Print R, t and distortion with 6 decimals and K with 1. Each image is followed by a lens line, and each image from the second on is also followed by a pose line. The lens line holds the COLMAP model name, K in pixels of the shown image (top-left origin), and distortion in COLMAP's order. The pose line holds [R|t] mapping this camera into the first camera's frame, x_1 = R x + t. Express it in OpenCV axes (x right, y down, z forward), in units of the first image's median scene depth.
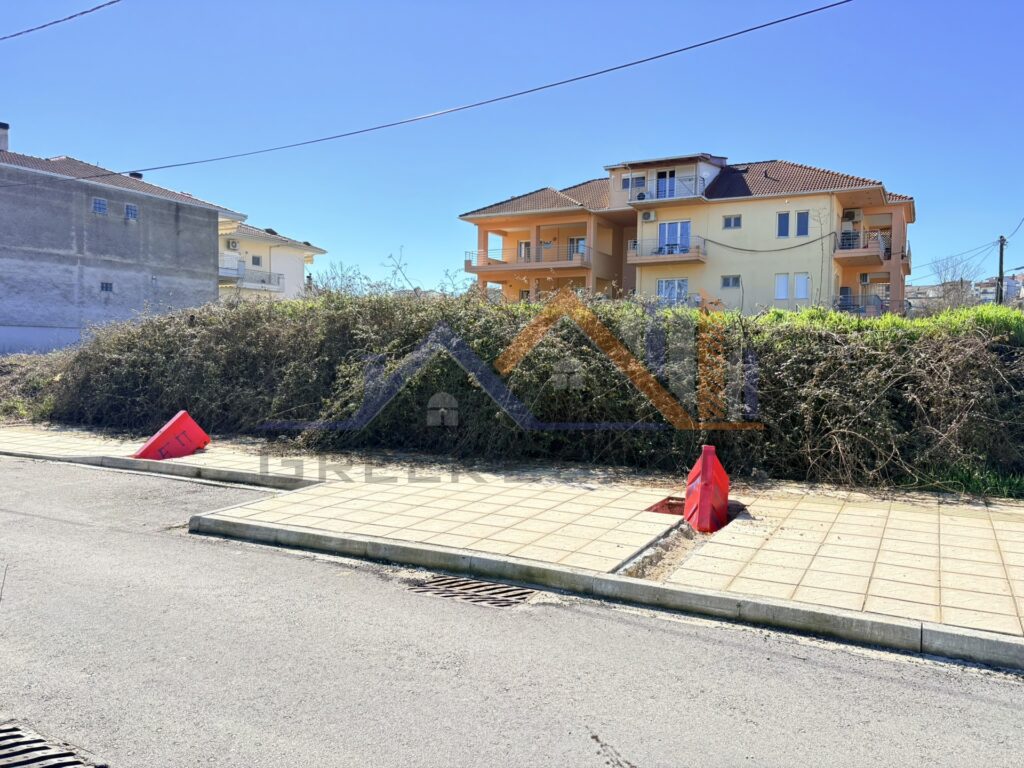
lens RADIAL K [[771.3, 0, 509.3], [0, 771.3, 382.7], [0, 0, 1]] dist [0.052501, -0.065605]
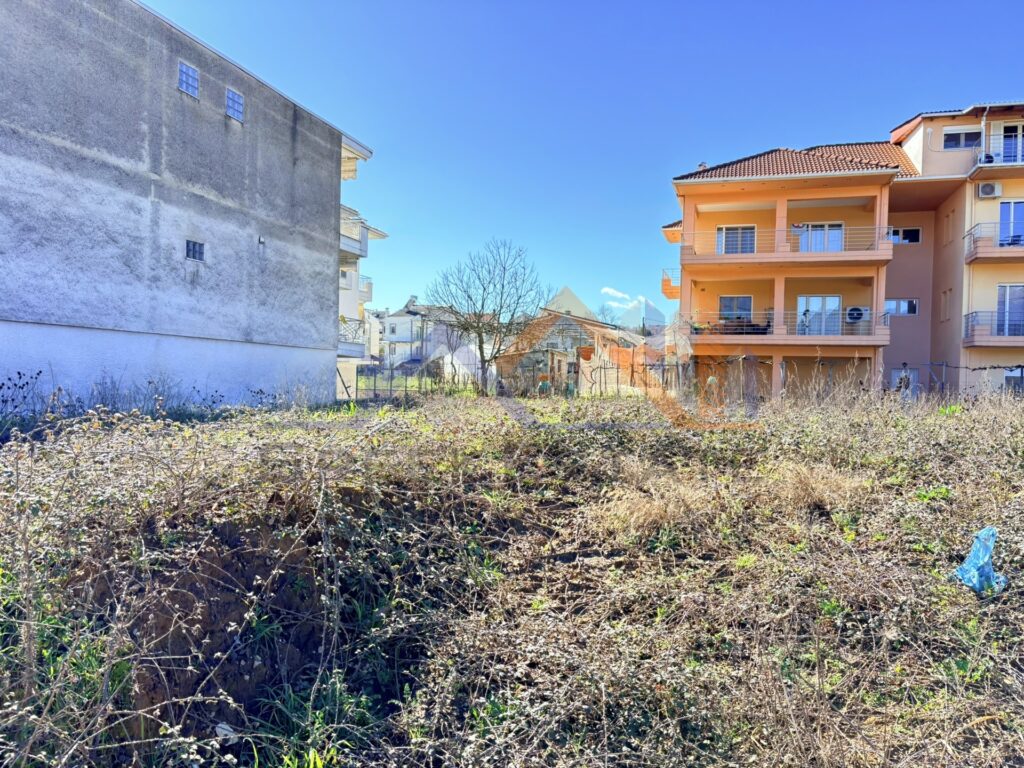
lens RADIAL K [[784.6, 0, 512.0], [0, 784.6, 384.0], [0, 0, 1]] dist [0.074480, -0.076131]
pose [[0.978910, 0.012499, 0.203909, -0.432750], [-0.006181, 0.999482, -0.031594, -0.026455], [-0.204198, 0.029668, 0.978480, 0.491784]]
